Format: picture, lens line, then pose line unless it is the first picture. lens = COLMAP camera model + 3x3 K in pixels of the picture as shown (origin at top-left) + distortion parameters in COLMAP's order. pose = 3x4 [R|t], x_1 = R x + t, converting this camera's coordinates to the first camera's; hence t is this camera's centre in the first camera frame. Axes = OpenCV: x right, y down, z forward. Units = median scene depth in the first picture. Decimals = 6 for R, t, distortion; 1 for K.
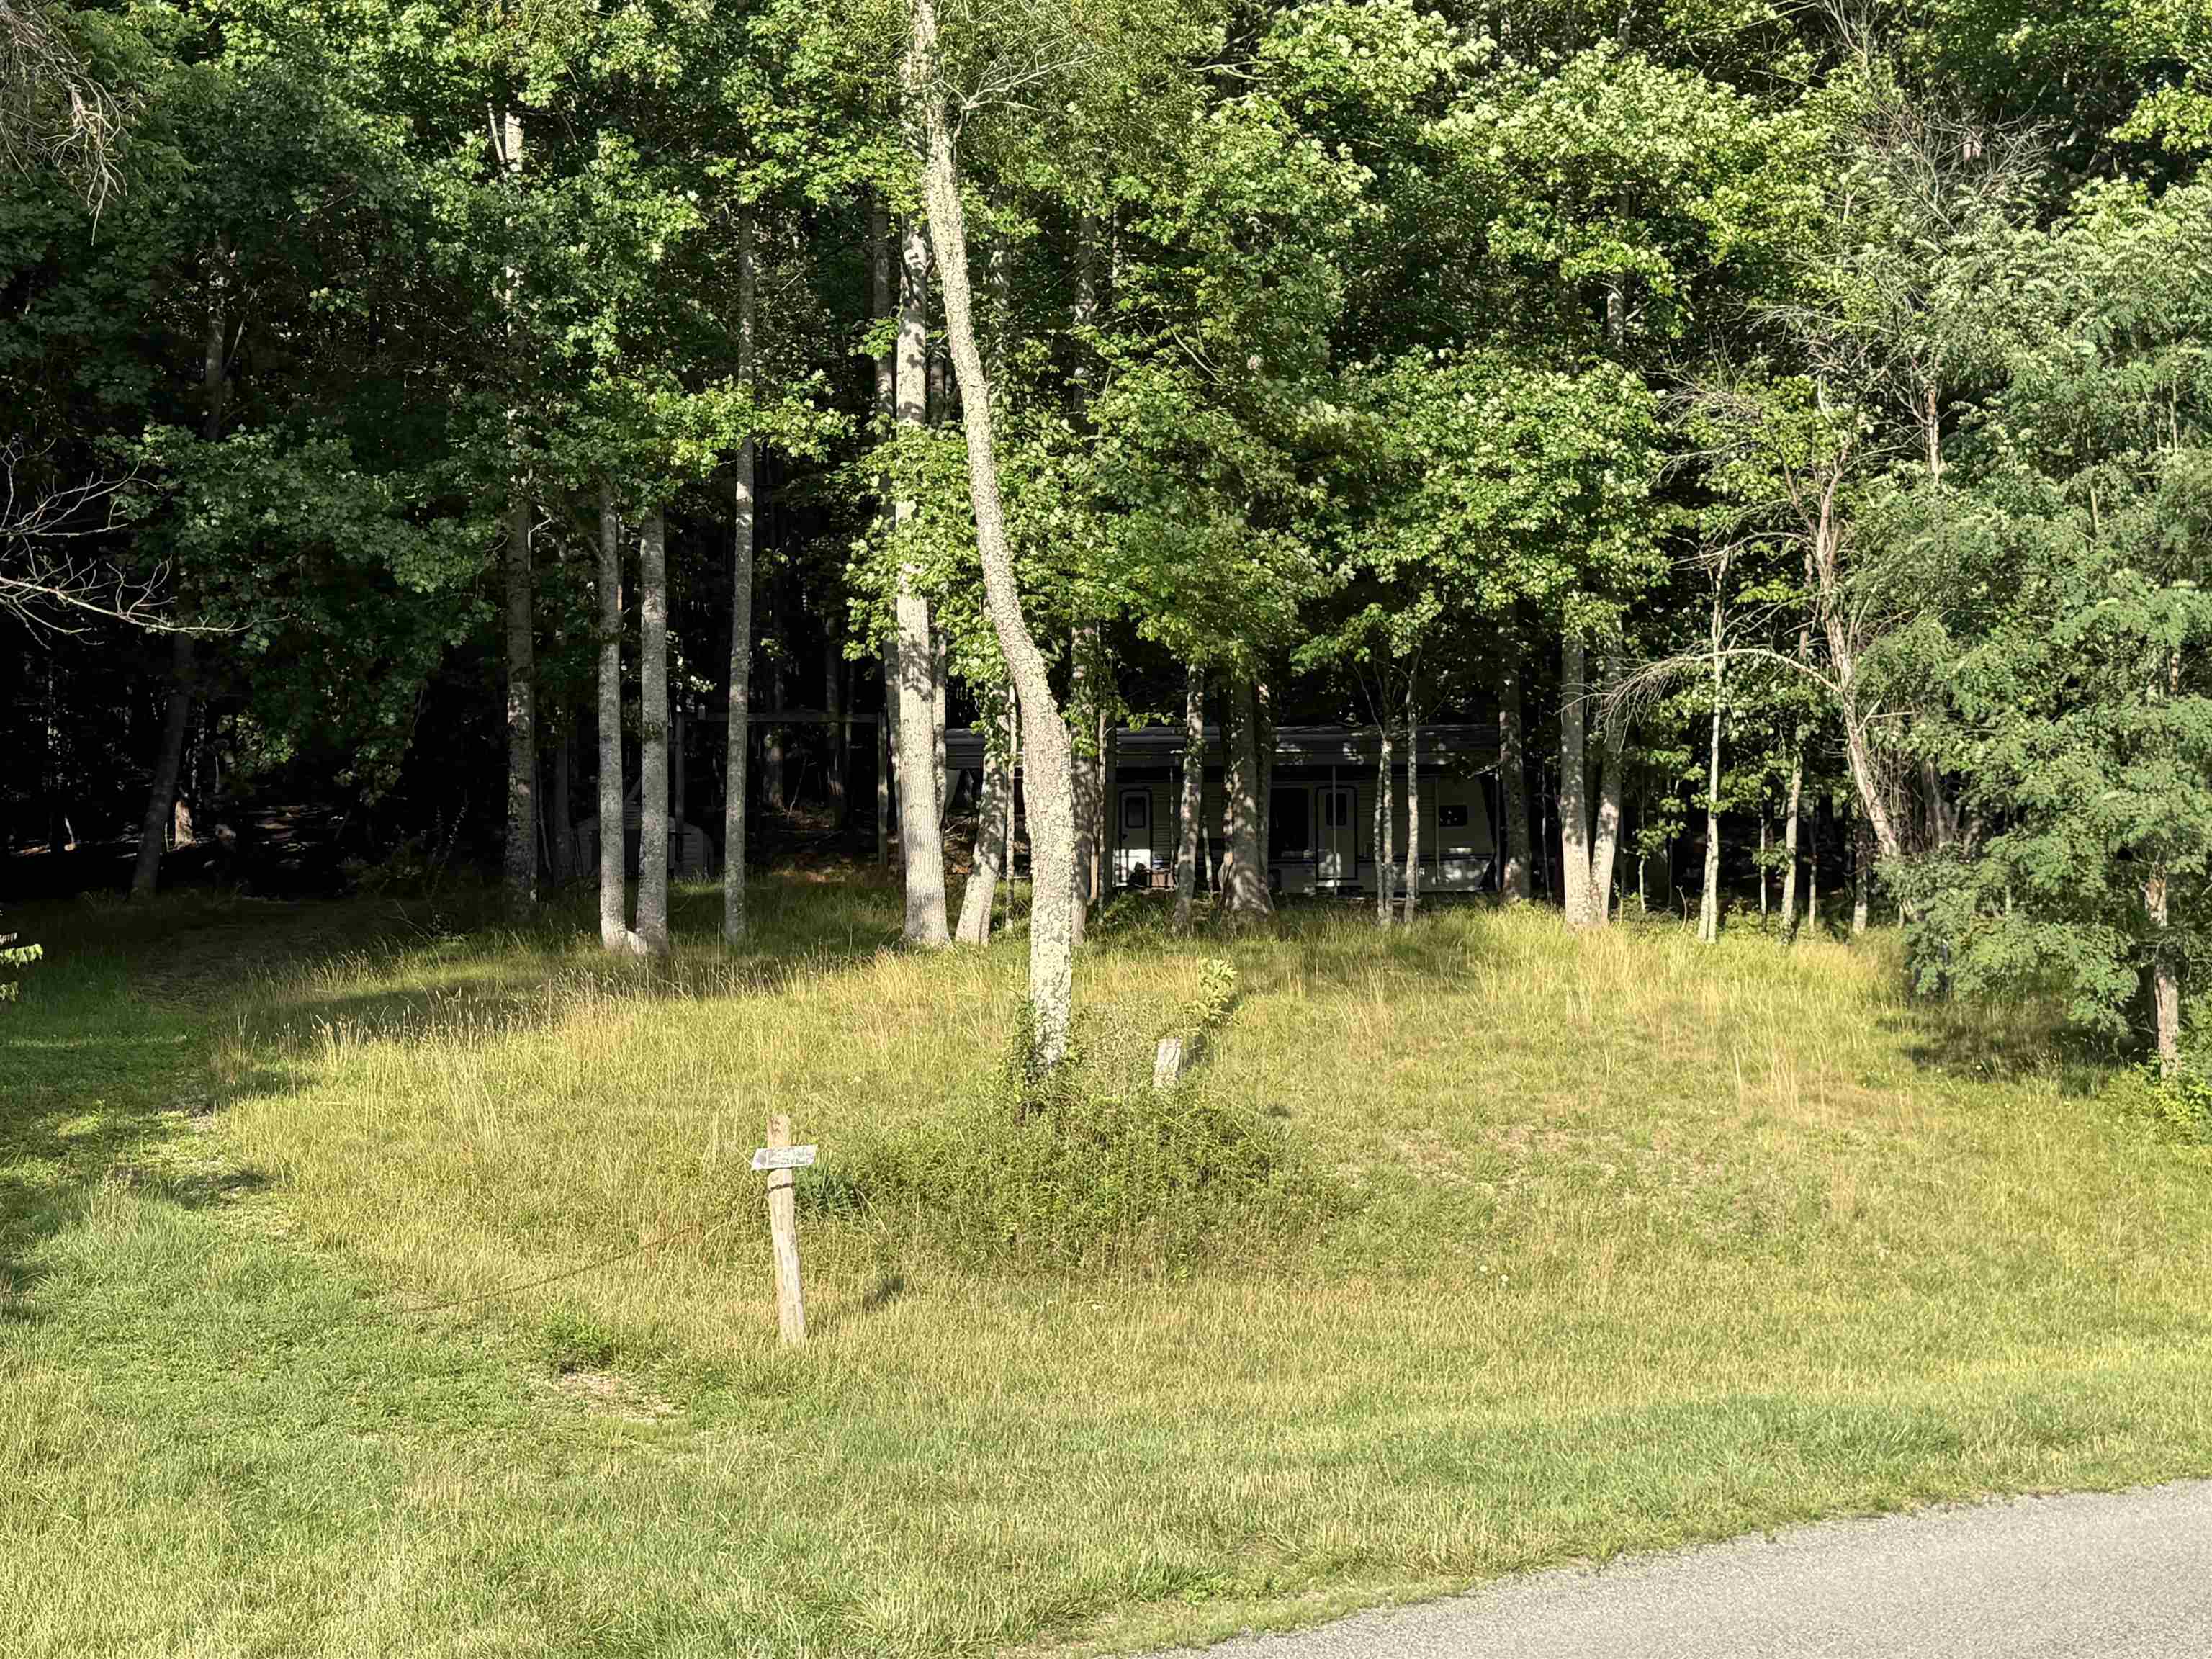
lens RADIAL K [[3022.4, 0, 1106.0], [0, 3022.4, 829.5], [0, 0, 1]] dist [0.134406, -0.003921]
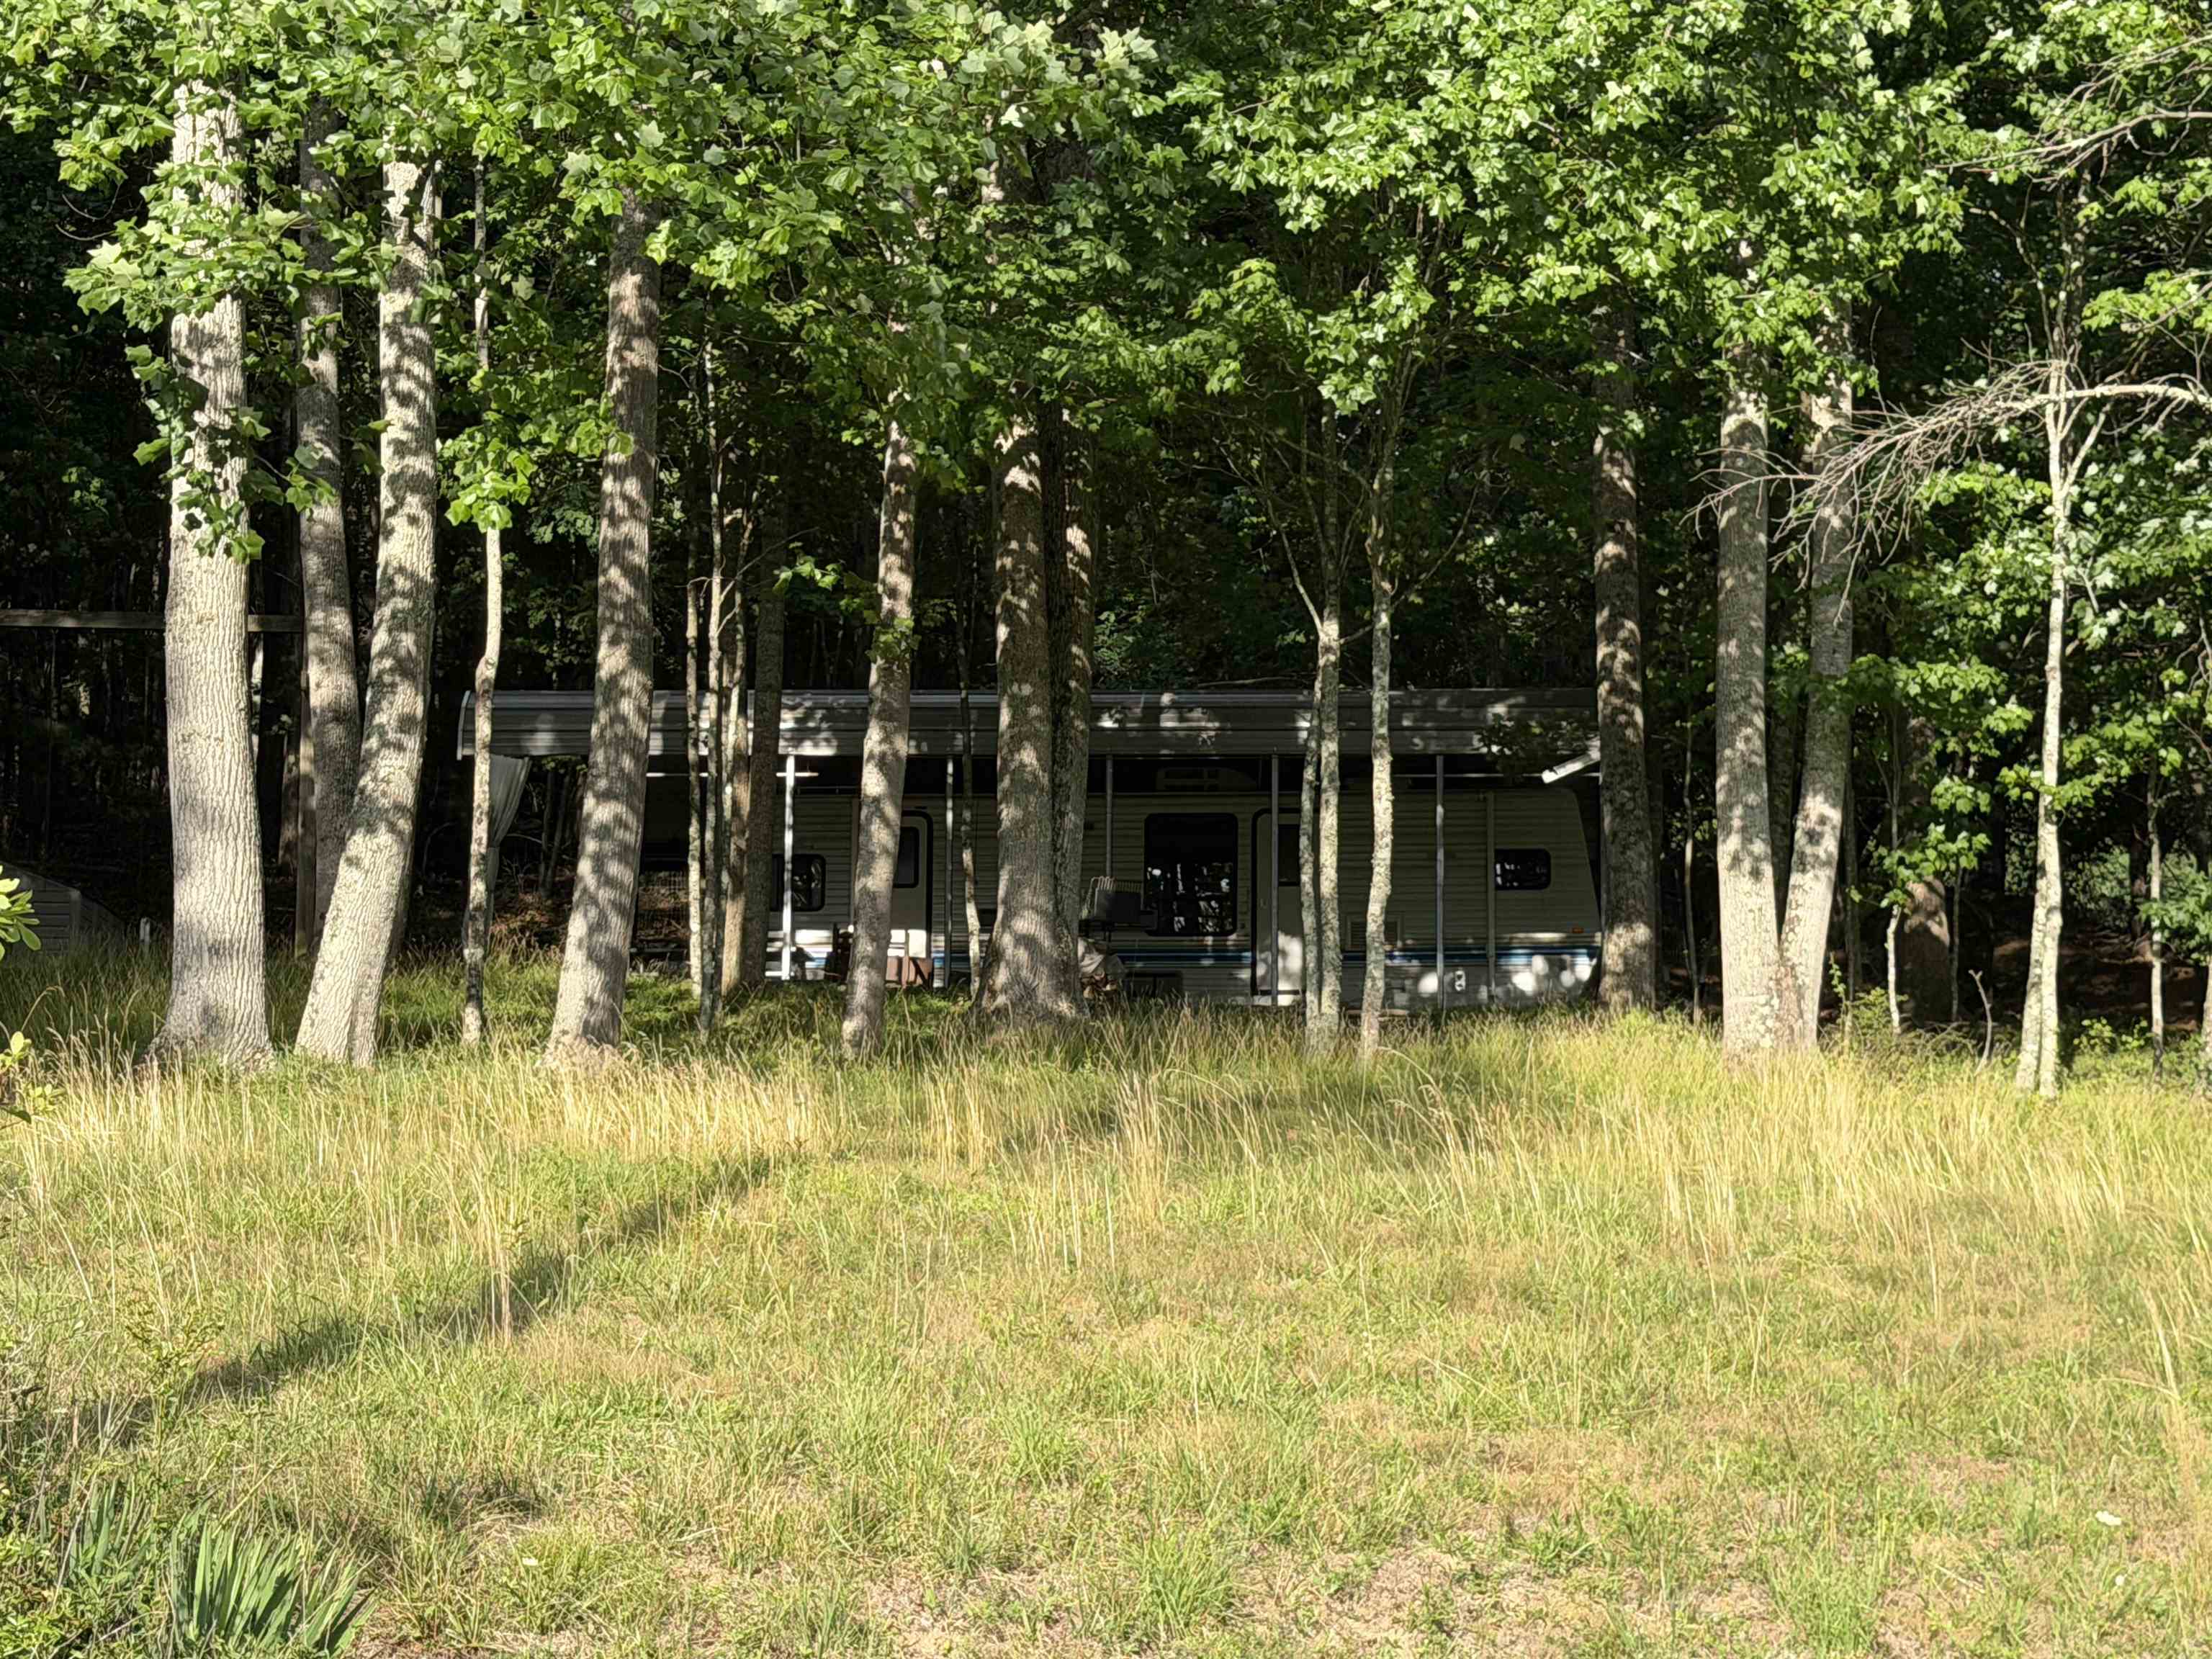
lens RADIAL K [[4243.0, 0, 1106.4], [0, 4243.0, 745.4], [0, 0, 1]] dist [0.148822, 0.222403]
pose [[0.999810, 0.014074, -0.013454, 0.067001], [-0.014948, 0.997624, -0.067247, 0.029890], [0.012476, 0.067435, 0.997646, 0.358280]]
